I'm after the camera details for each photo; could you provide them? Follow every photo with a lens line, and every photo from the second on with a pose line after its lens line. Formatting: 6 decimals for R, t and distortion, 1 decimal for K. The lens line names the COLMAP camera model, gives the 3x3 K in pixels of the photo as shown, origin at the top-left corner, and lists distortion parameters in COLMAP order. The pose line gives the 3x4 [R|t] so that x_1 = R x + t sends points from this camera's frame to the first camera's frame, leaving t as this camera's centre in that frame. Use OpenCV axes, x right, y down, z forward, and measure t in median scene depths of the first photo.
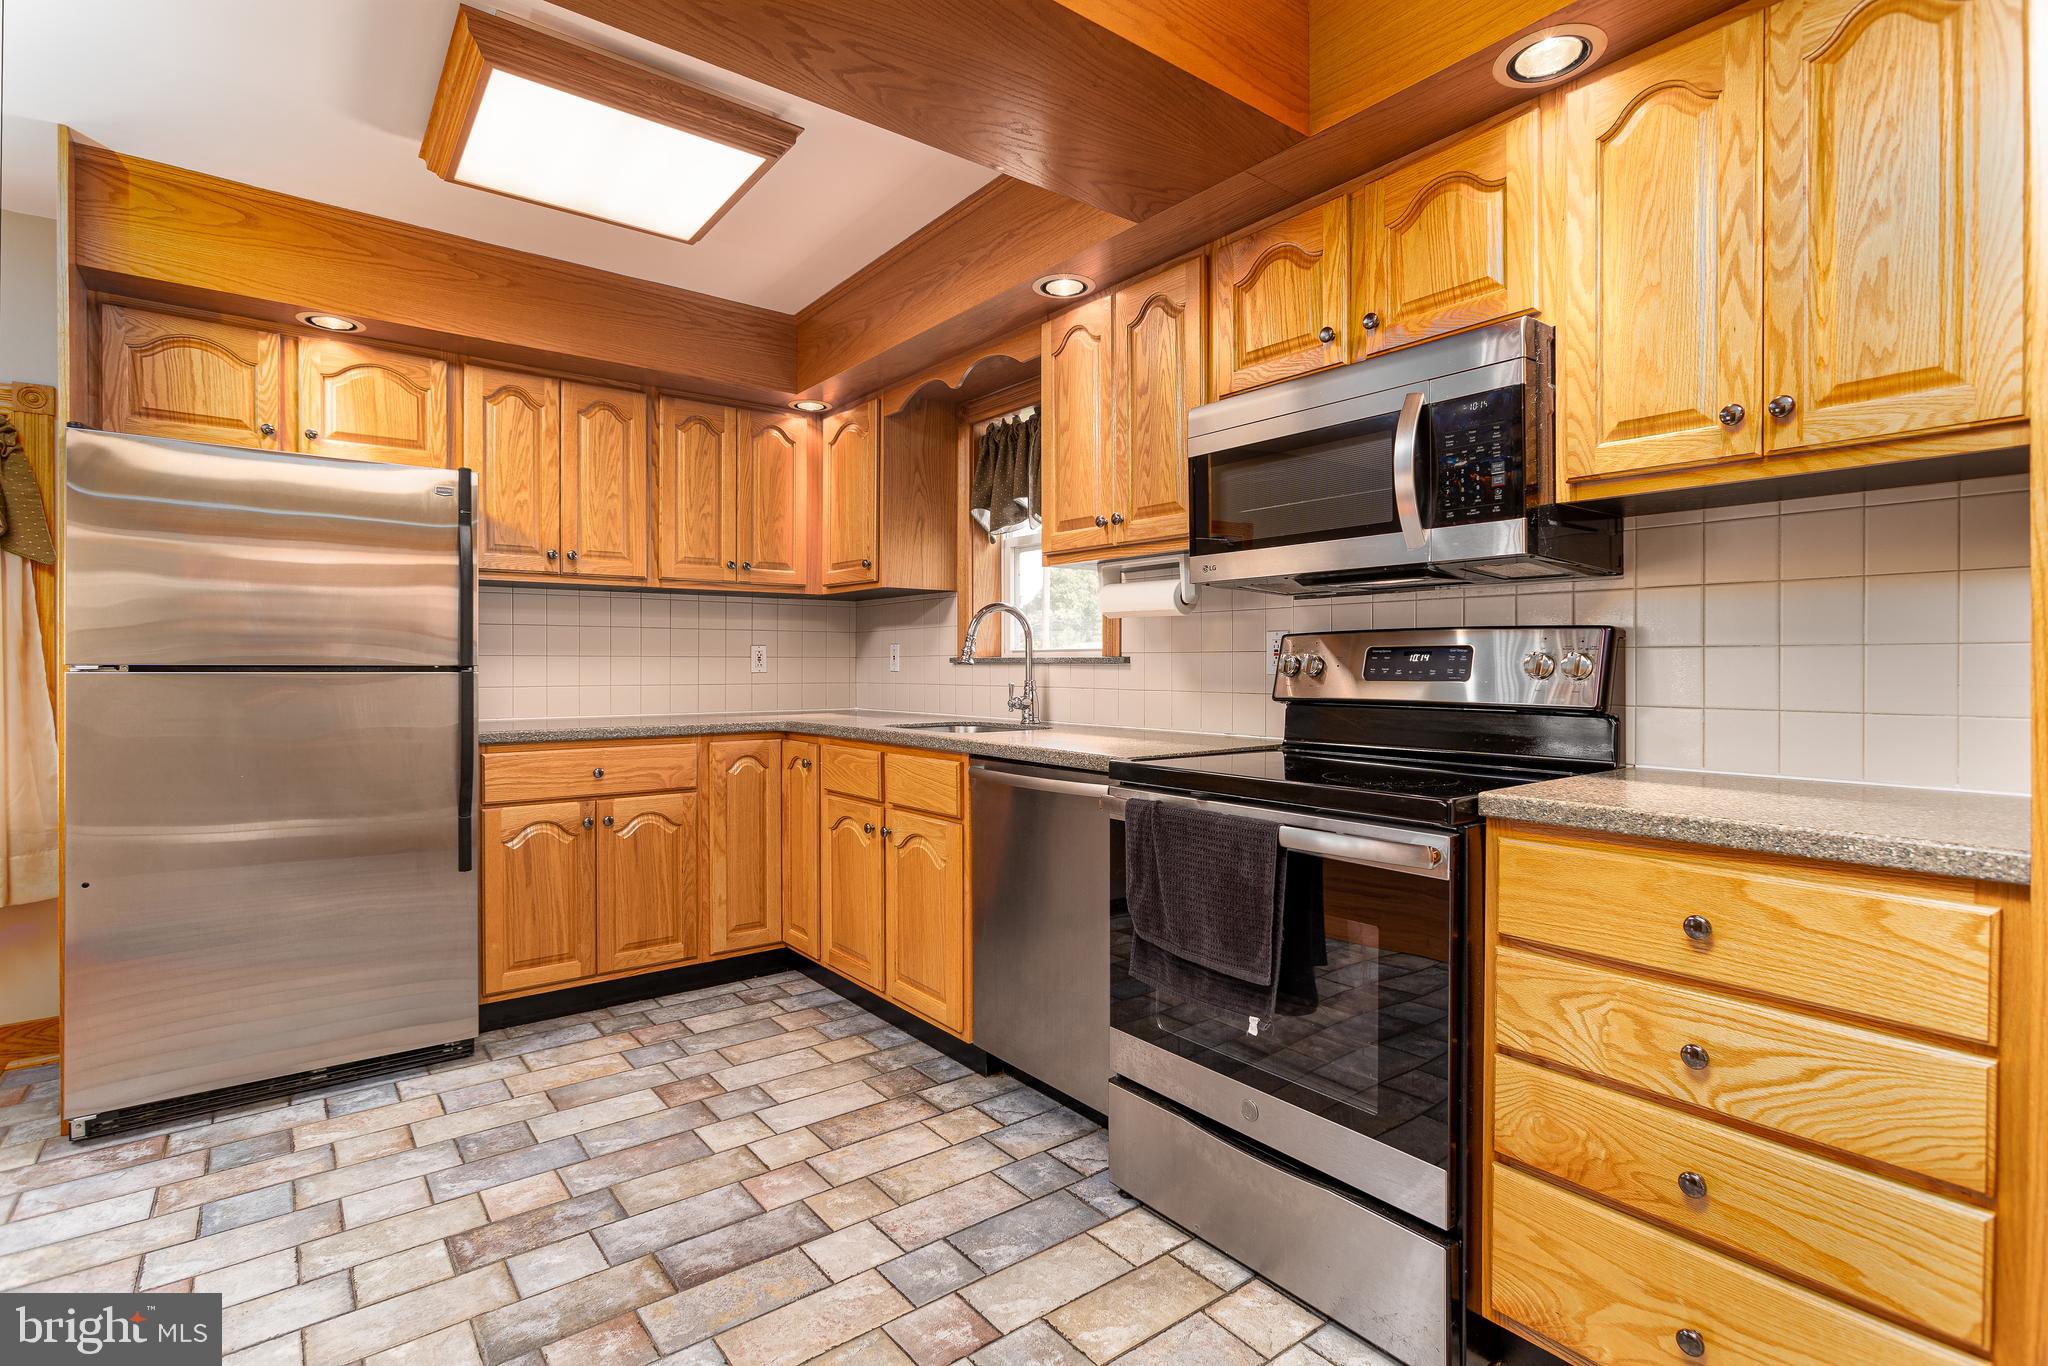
lens RADIAL K [[980.1, 0, 1030.5], [0, 980.1, 685.2], [0, 0, 1]] dist [-0.025671, 0.016708]
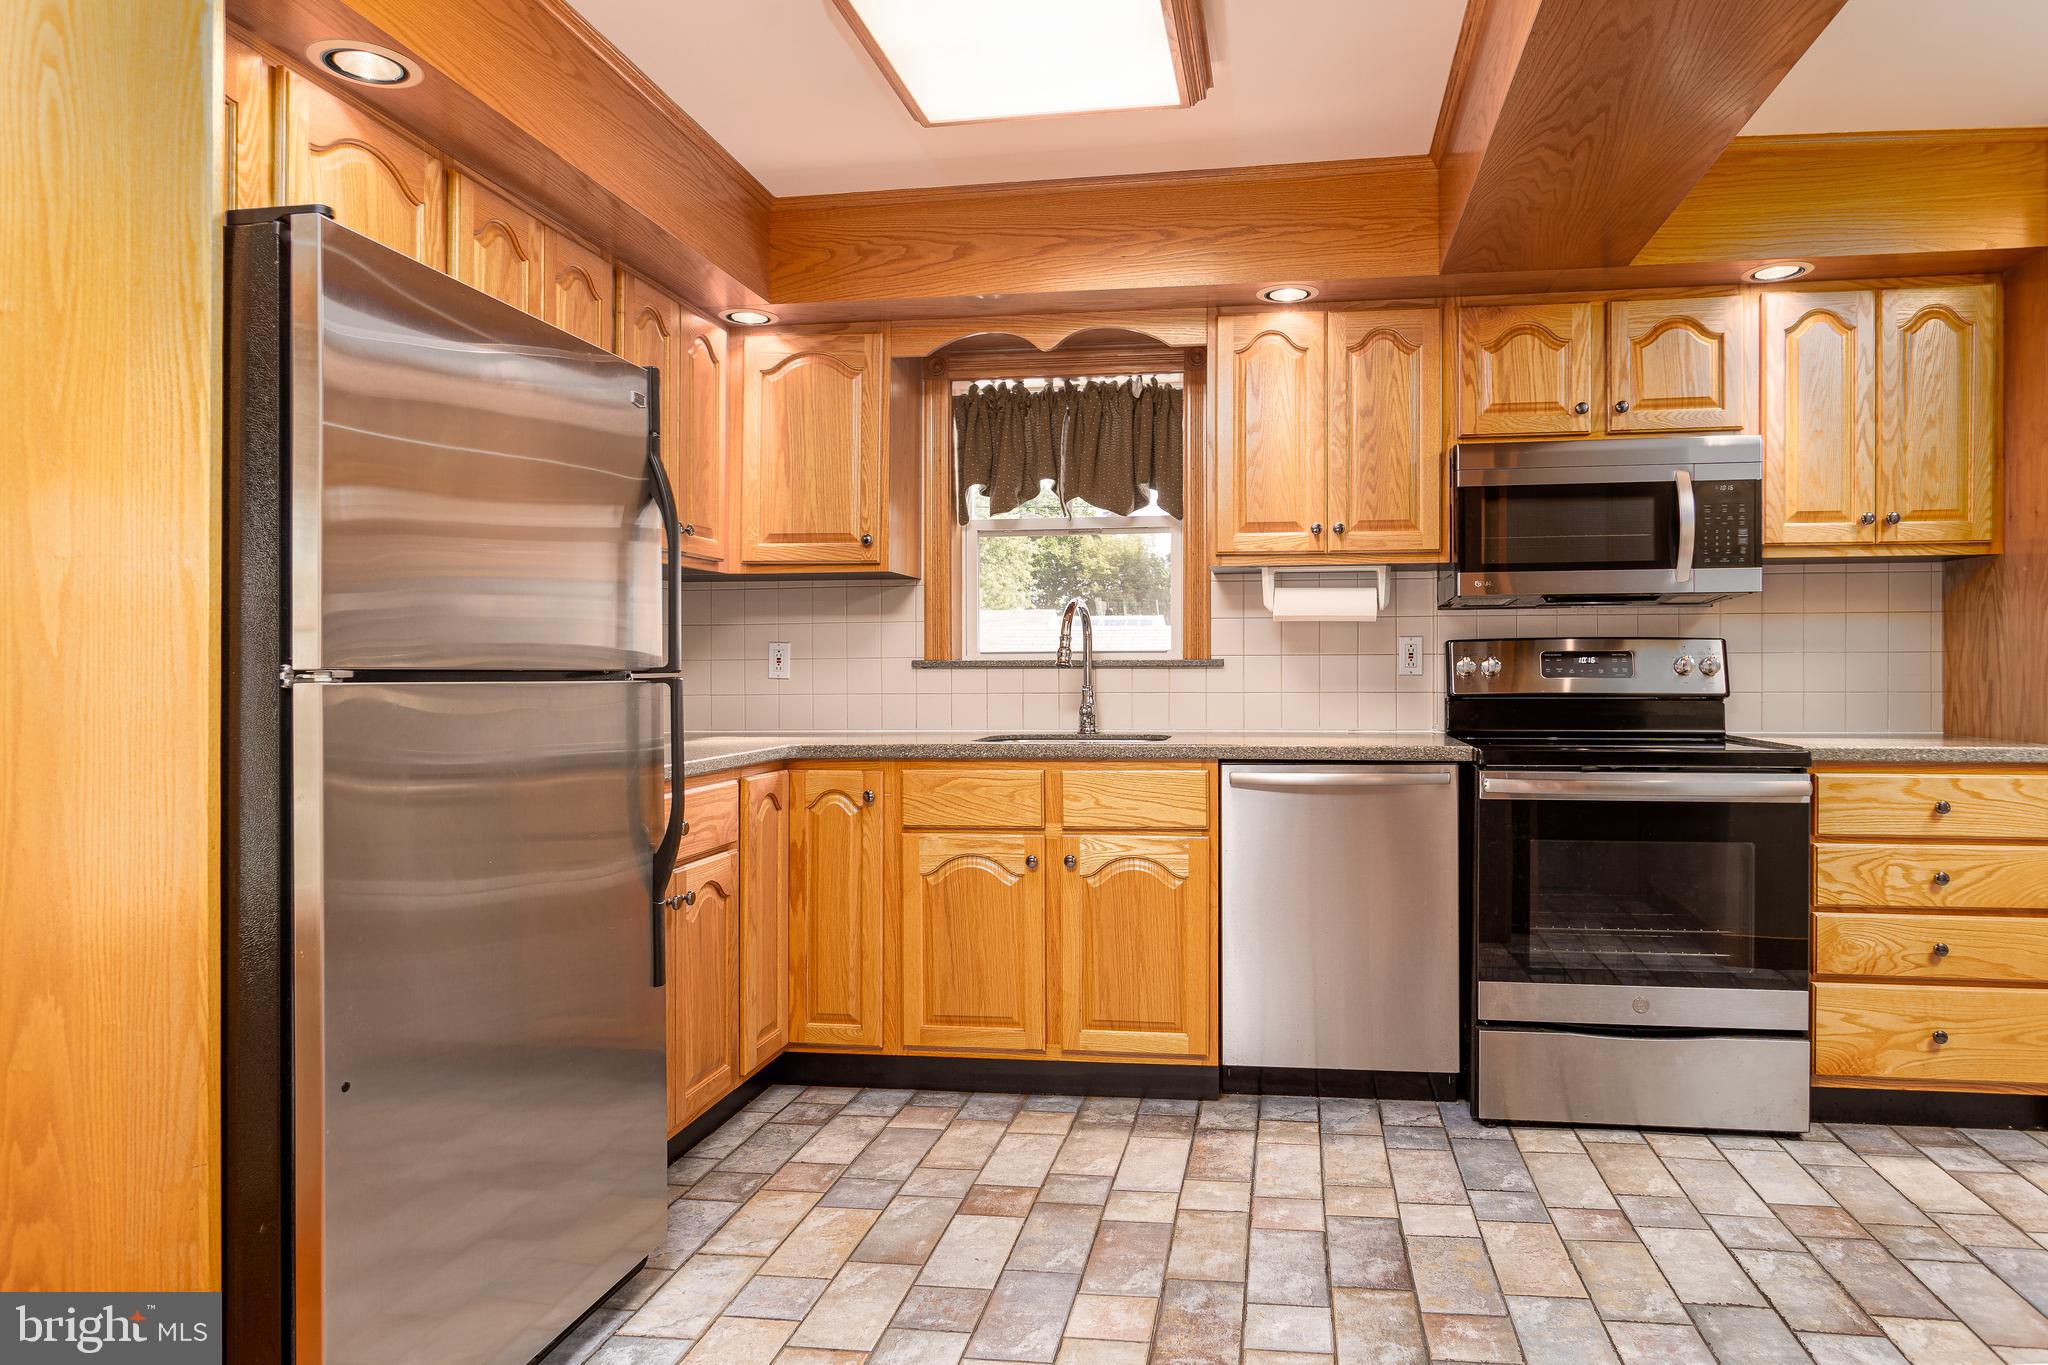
lens RADIAL K [[1270.7, 0, 1115.5], [0, 1270.7, 693.5], [0, 0, 1]] dist [-0.004025, 0.000025]
pose [[0.713470, -0.016492, 0.700492, -1.190562], [0.019830, 0.999798, 0.003341, -0.001804], [-0.700406, 0.011507, 0.713652, 0.219740]]
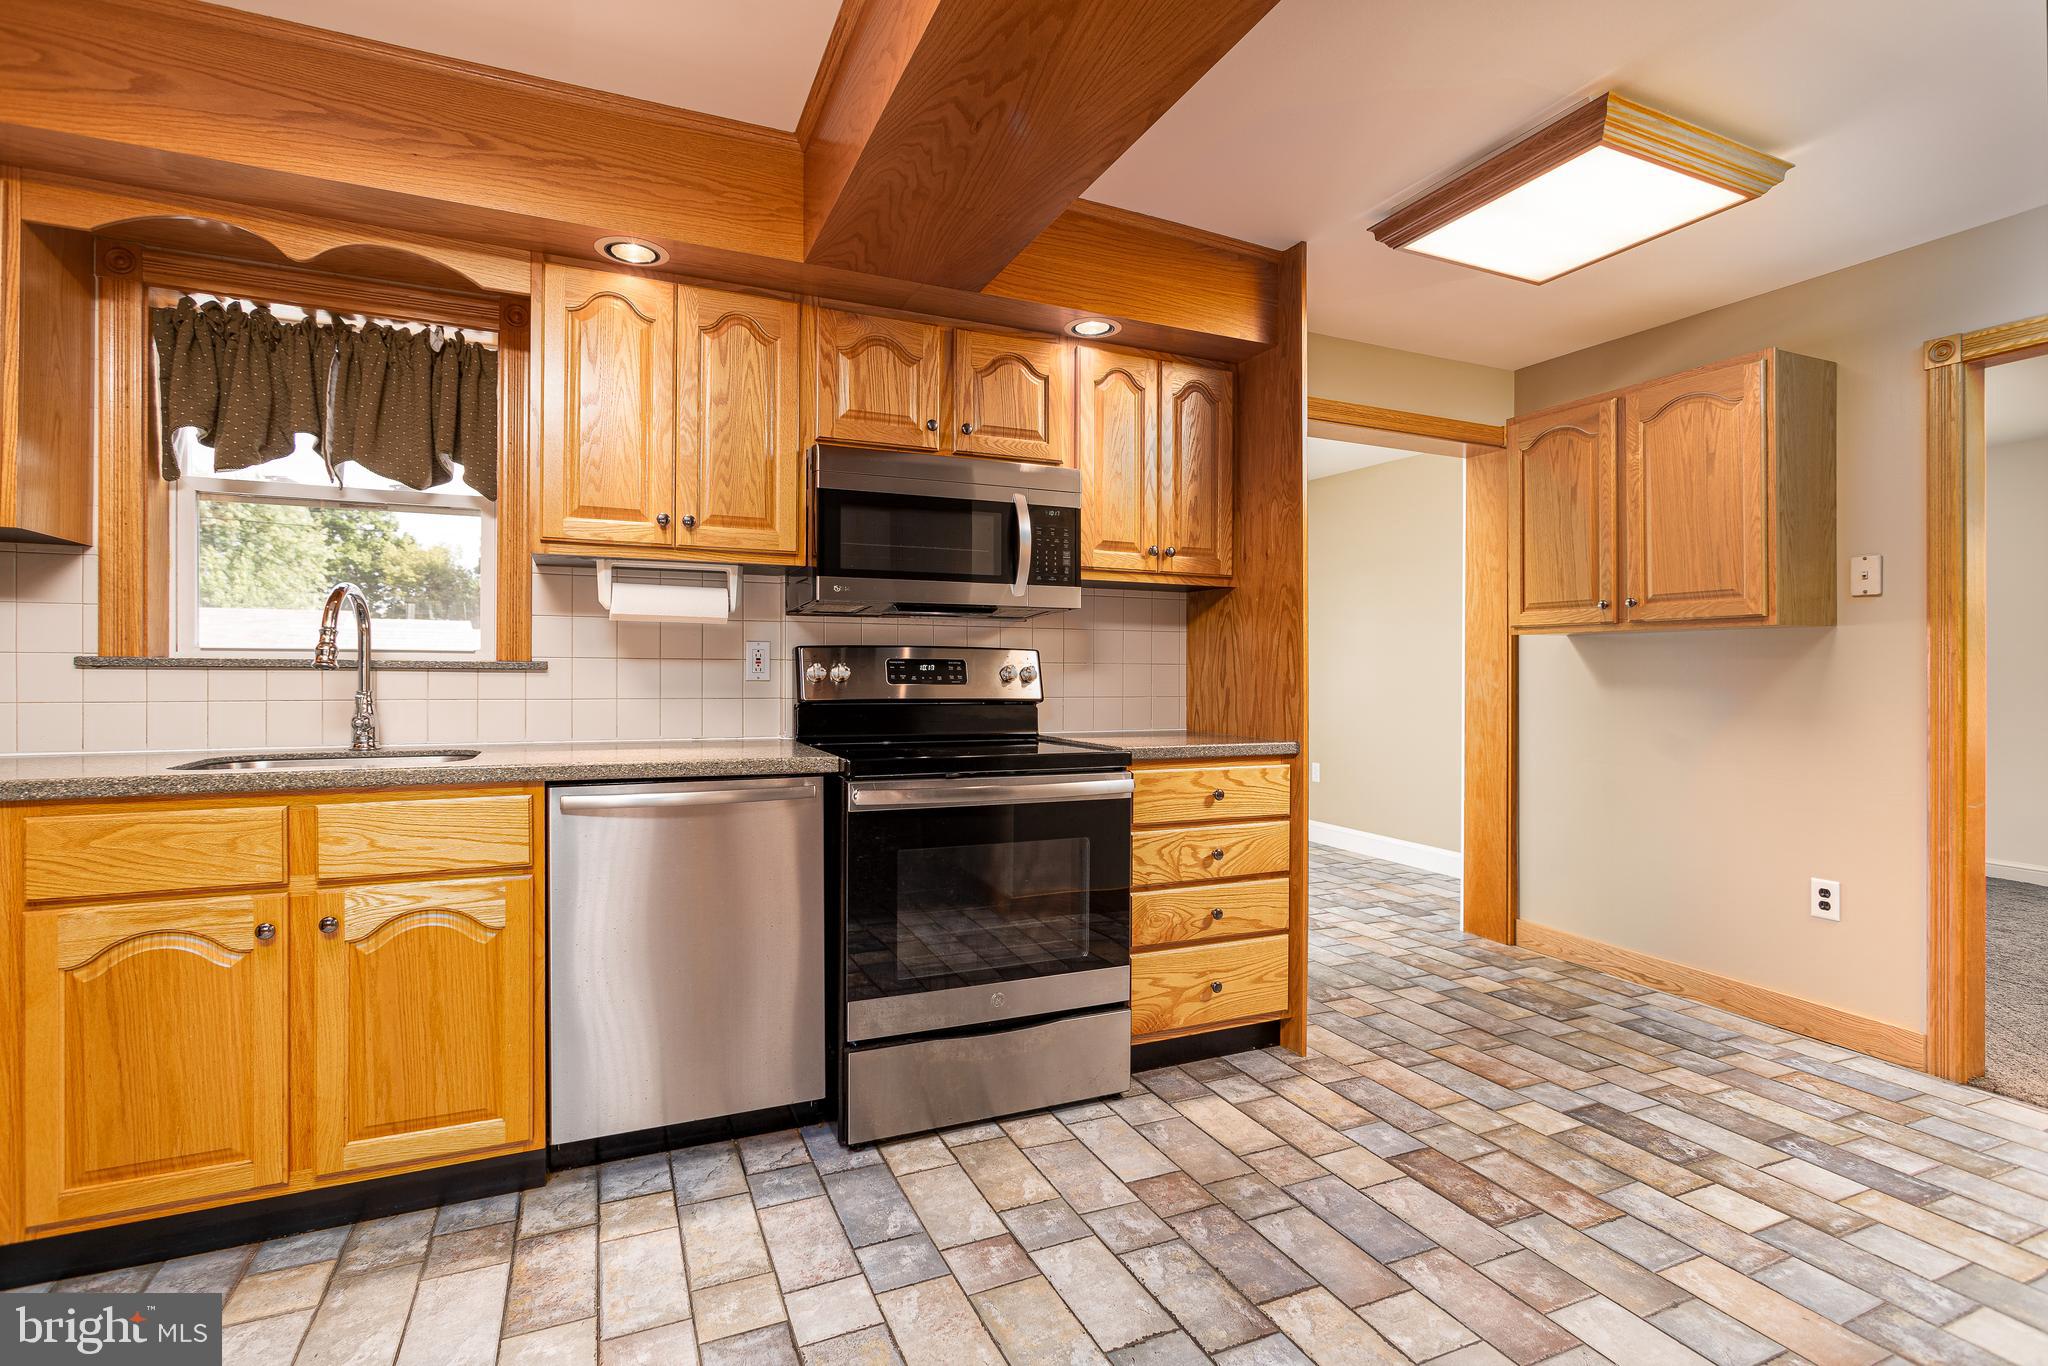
lens RADIAL K [[980.1, 0, 1030.5], [0, 980.1, 685.2], [0, 0, 1]] dist [-0.025671, 0.016708]
pose [[0.232632, -0.010807, 0.972505, -0.880828], [0.015576, 0.999851, 0.007385, -0.010846], [-0.972440, 0.013430, 0.232766, 0.511647]]
